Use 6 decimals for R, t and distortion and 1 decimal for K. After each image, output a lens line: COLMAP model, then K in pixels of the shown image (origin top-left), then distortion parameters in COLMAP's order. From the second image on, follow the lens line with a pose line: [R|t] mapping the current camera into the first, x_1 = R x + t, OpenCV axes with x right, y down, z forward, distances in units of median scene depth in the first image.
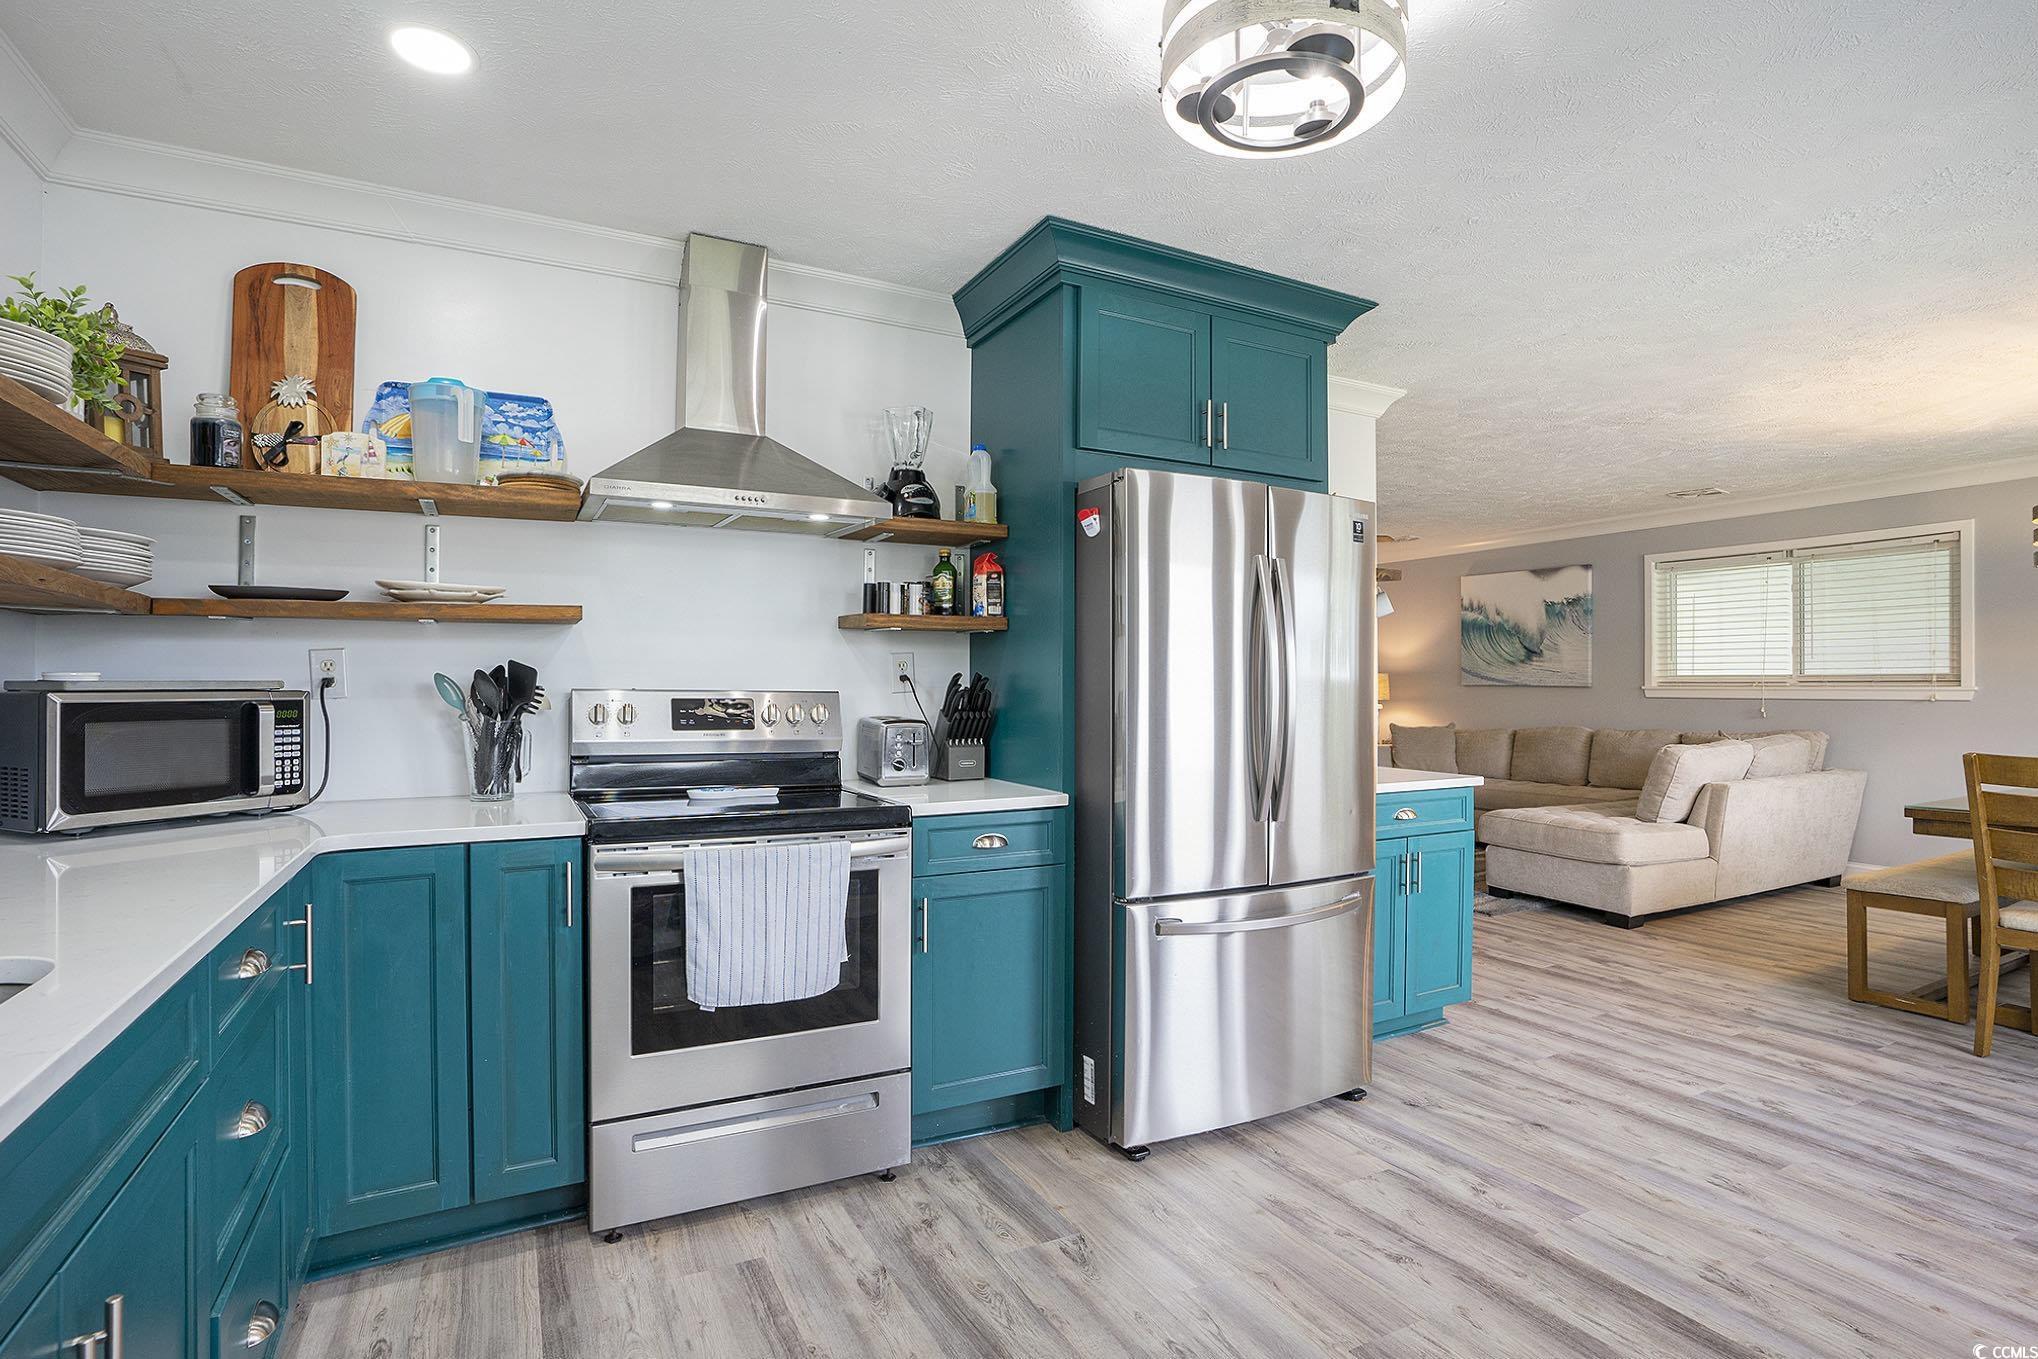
lens RADIAL K [[1009.9, 0, 1068.0], [0, 1009.9, 679.8], [0, 0, 1]] dist [-0.040048, 0.007253]
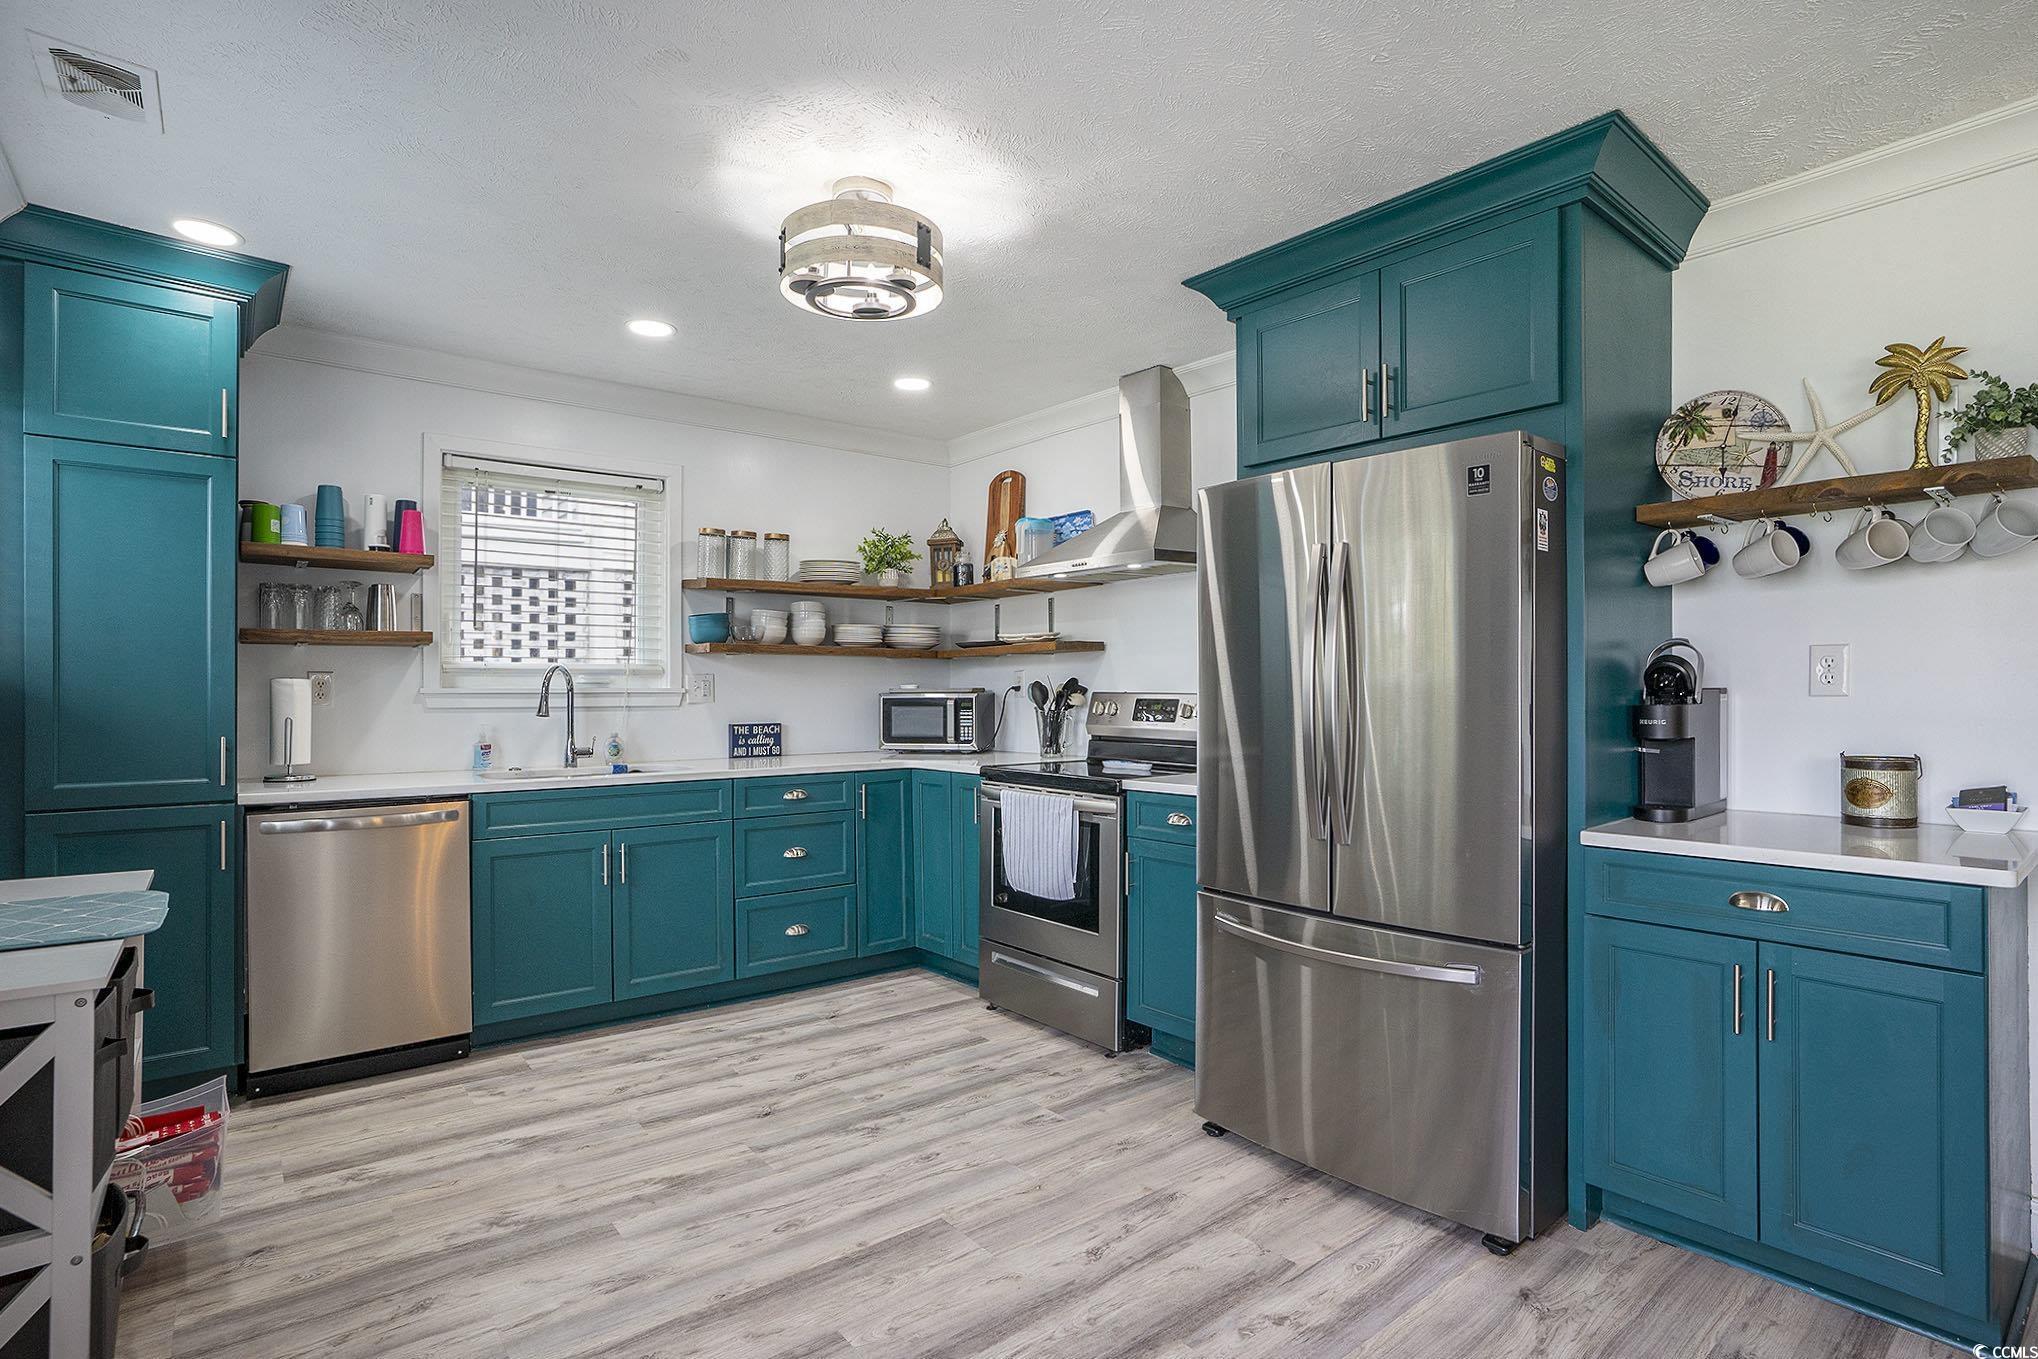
lens RADIAL K [[1009.9, 0, 997.7], [0, 1009.9, 675.8], [0, 0, 1]] dist [-0.040048, 0.007253]
pose [[0.172017, -0.014428, -0.984988, 1.197618], [0.010632, 0.999862, -0.012789, 0.003403], [0.985037, -0.008273, 0.172146, 0.659806]]
